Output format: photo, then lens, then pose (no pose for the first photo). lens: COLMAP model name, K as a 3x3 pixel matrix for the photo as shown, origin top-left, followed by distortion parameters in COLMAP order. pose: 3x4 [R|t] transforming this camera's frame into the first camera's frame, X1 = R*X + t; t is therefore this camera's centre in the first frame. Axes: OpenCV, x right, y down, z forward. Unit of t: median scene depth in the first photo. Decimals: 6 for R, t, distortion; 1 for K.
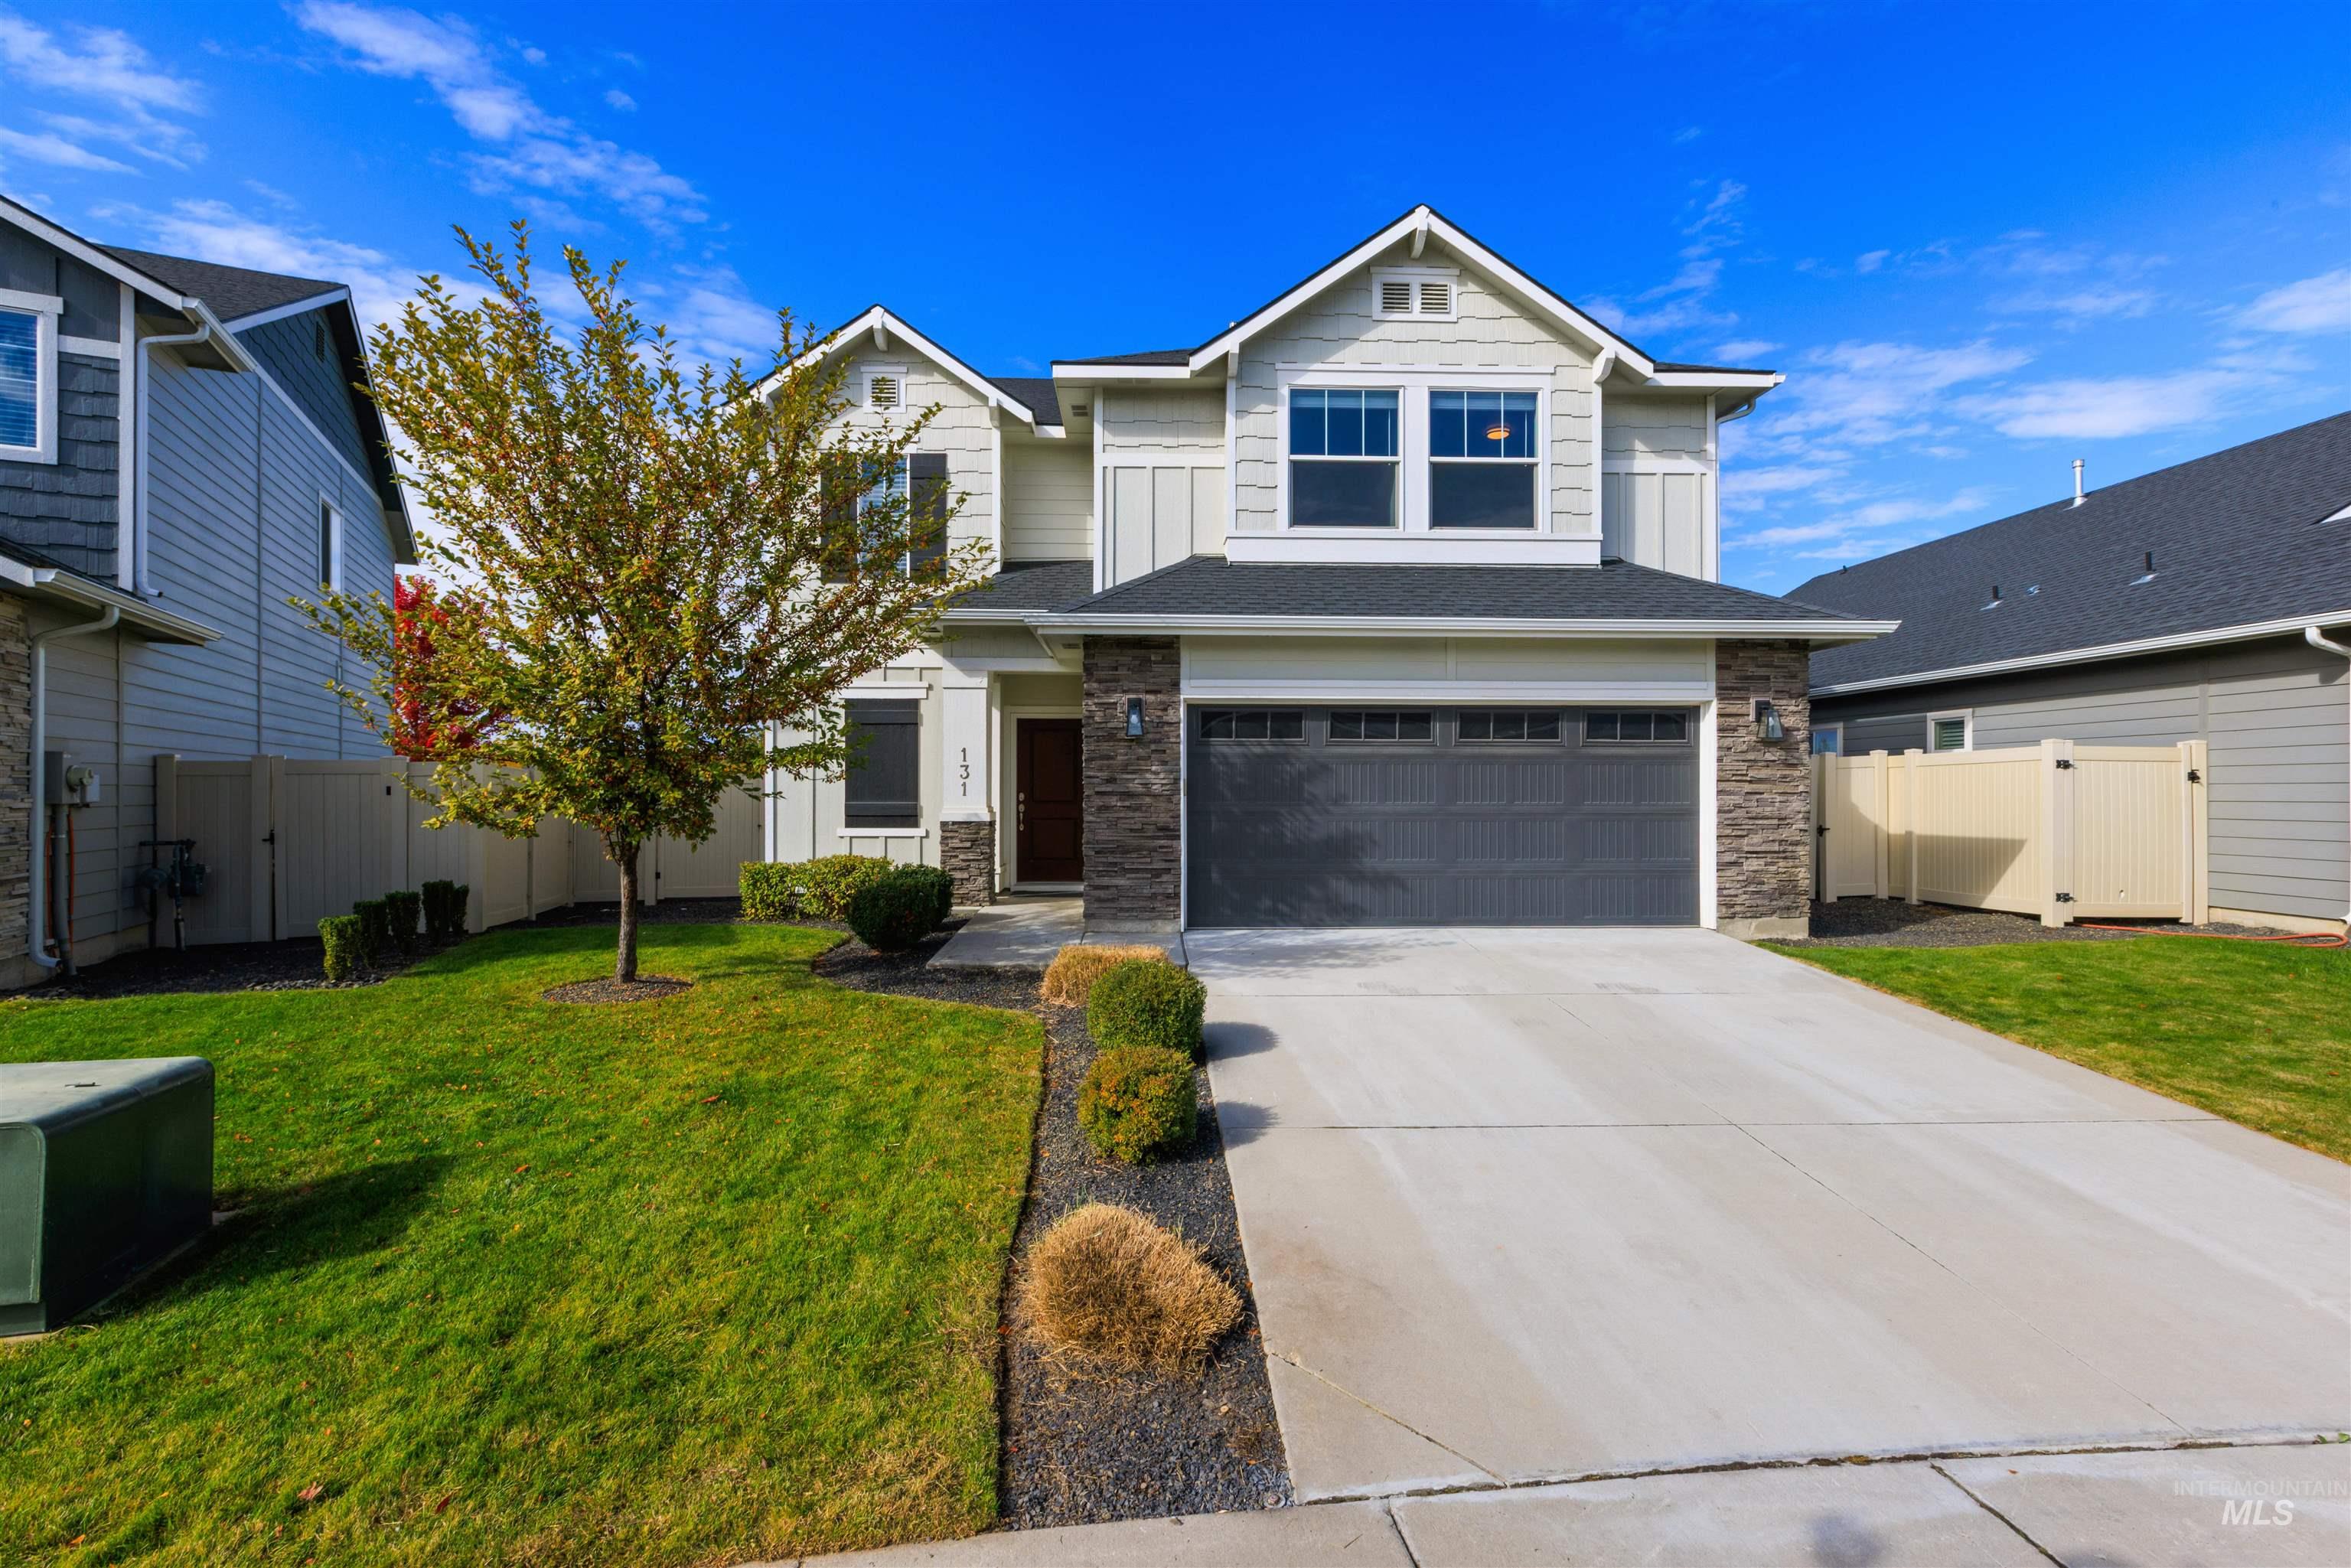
lens RADIAL K [[1071.6, 0, 1175.5], [0, 1071.6, 784.0], [0, 0, 1]] dist [-0.000174, -0.001015]
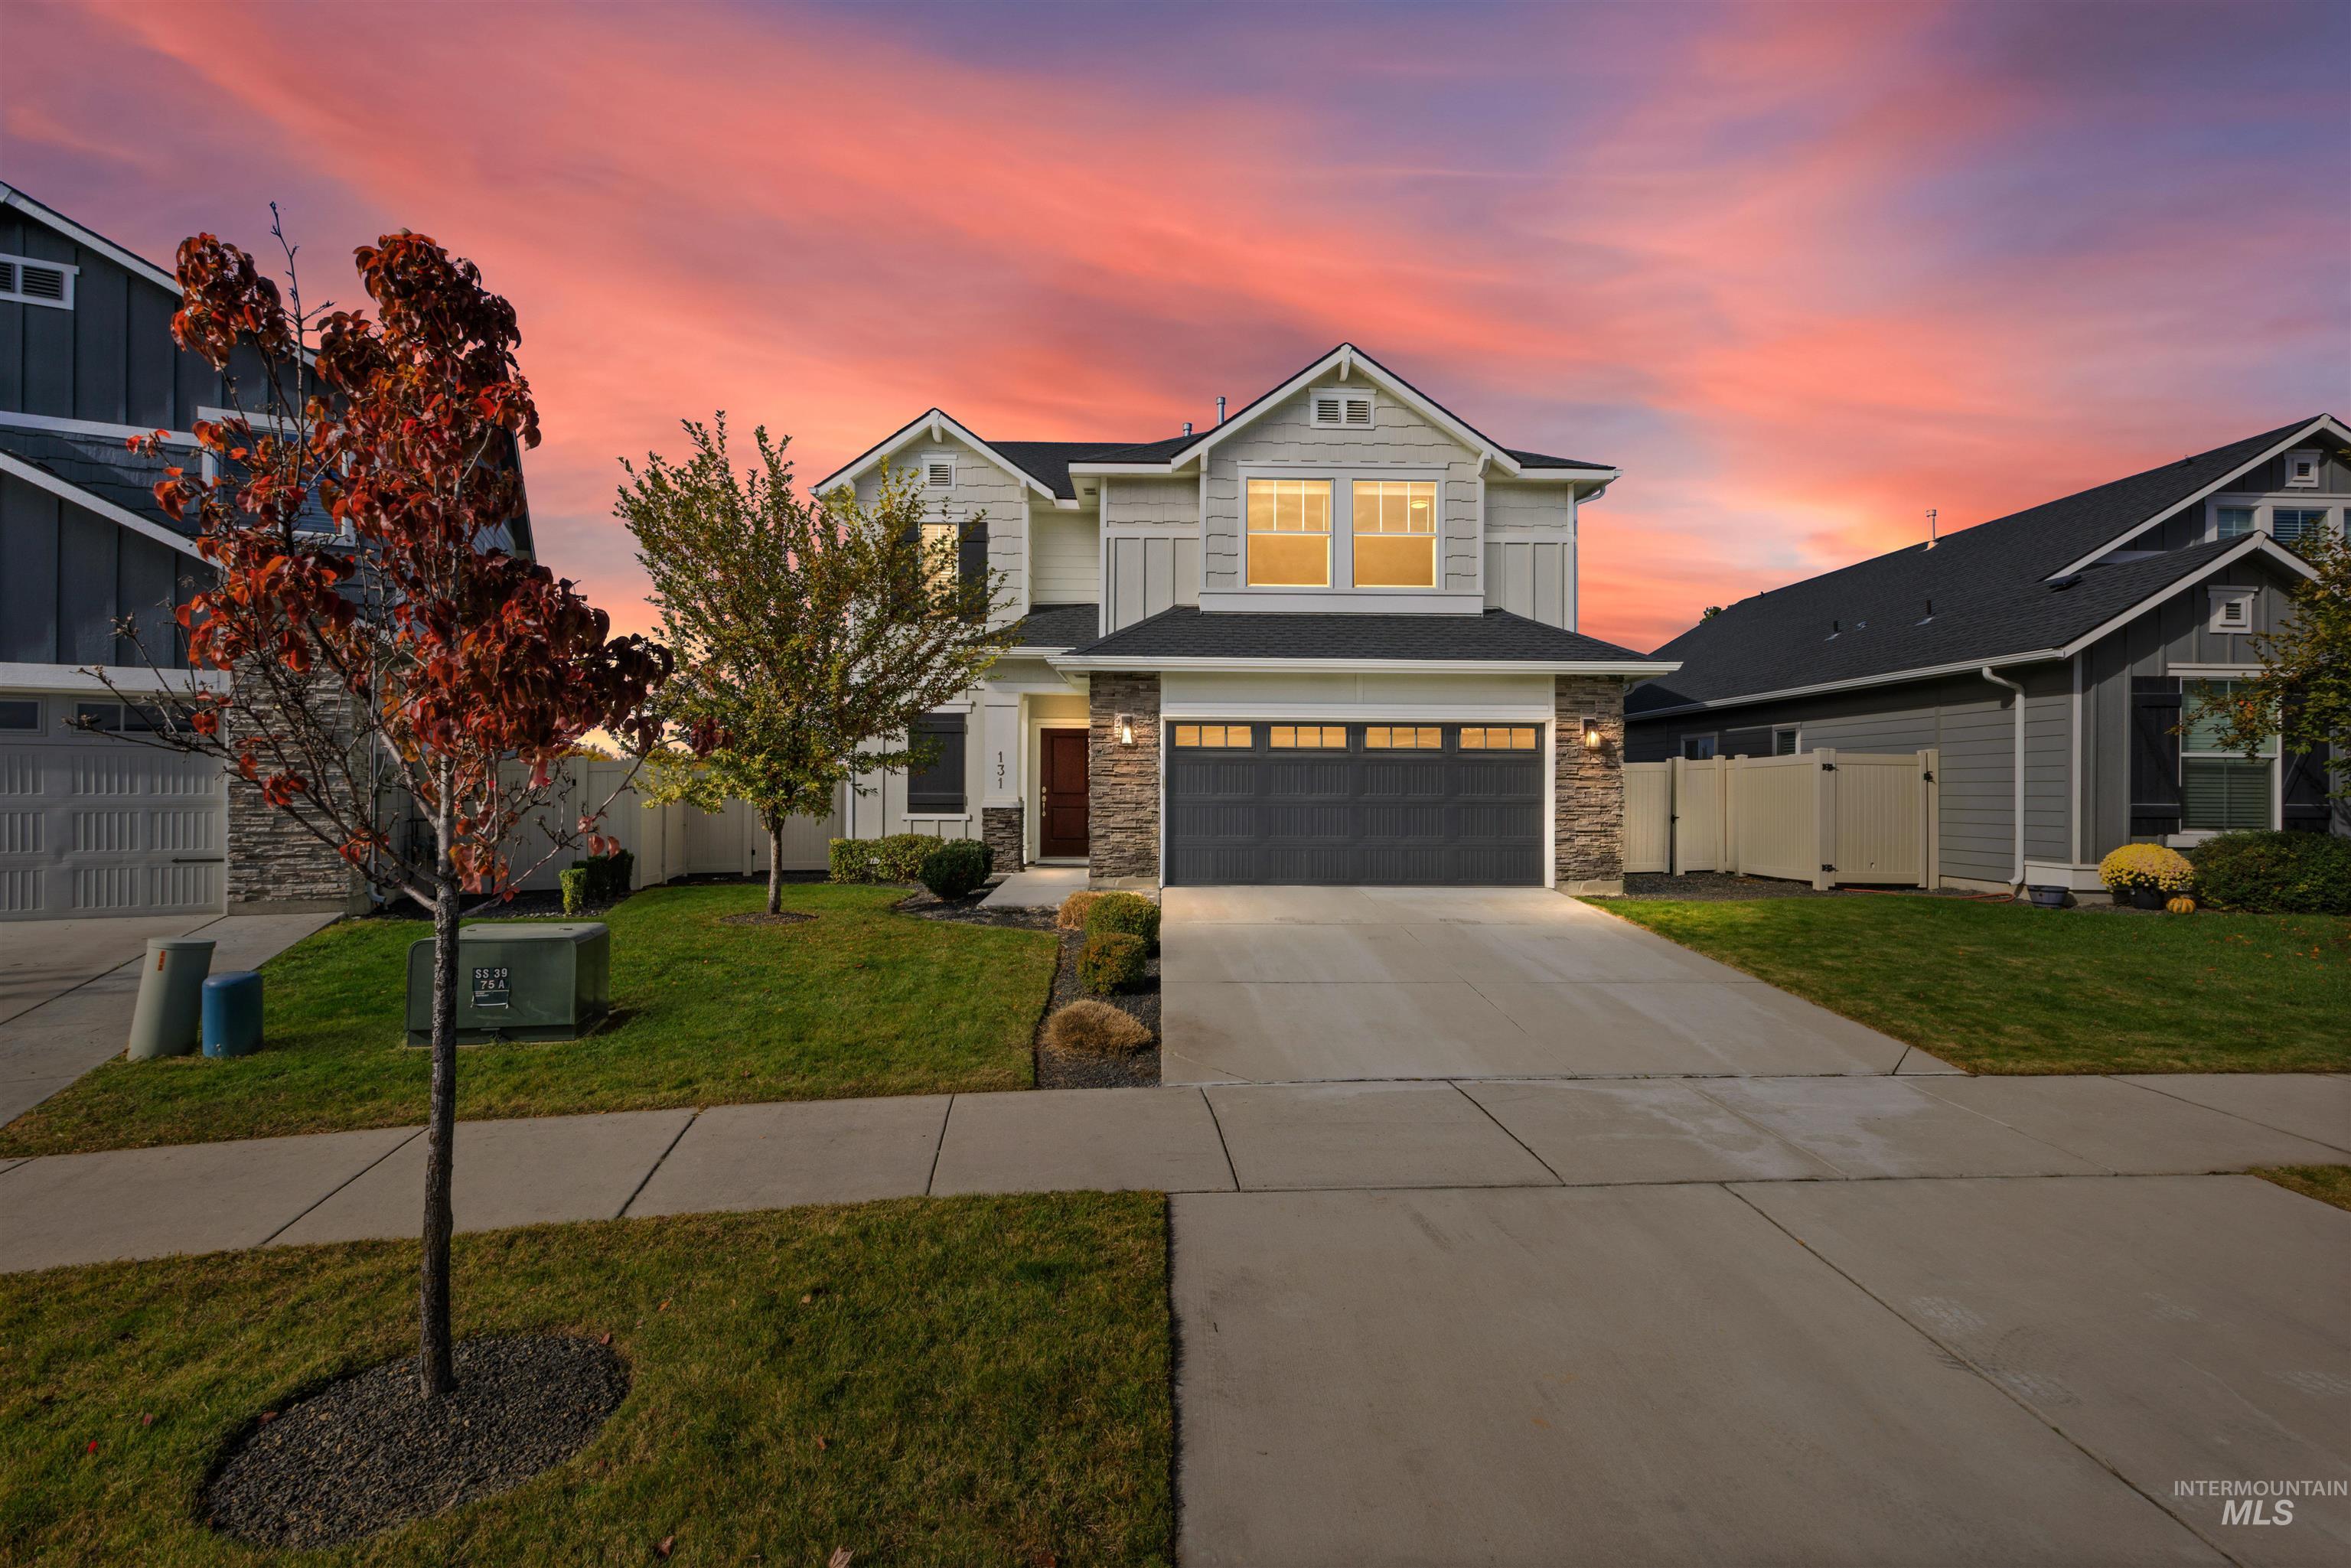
lens RADIAL K [[1185.4, 0, 1157.8], [0, 1185.4, 787.8], [0, 0, 1]] dist [-0.008855, -0.000083]
pose [[0.998922, 0.004083, -0.046232, 0.069743], [-0.003900, 0.999984, 0.004053, 0.004402], [0.046248, -0.003868, 0.998923, -0.493312]]
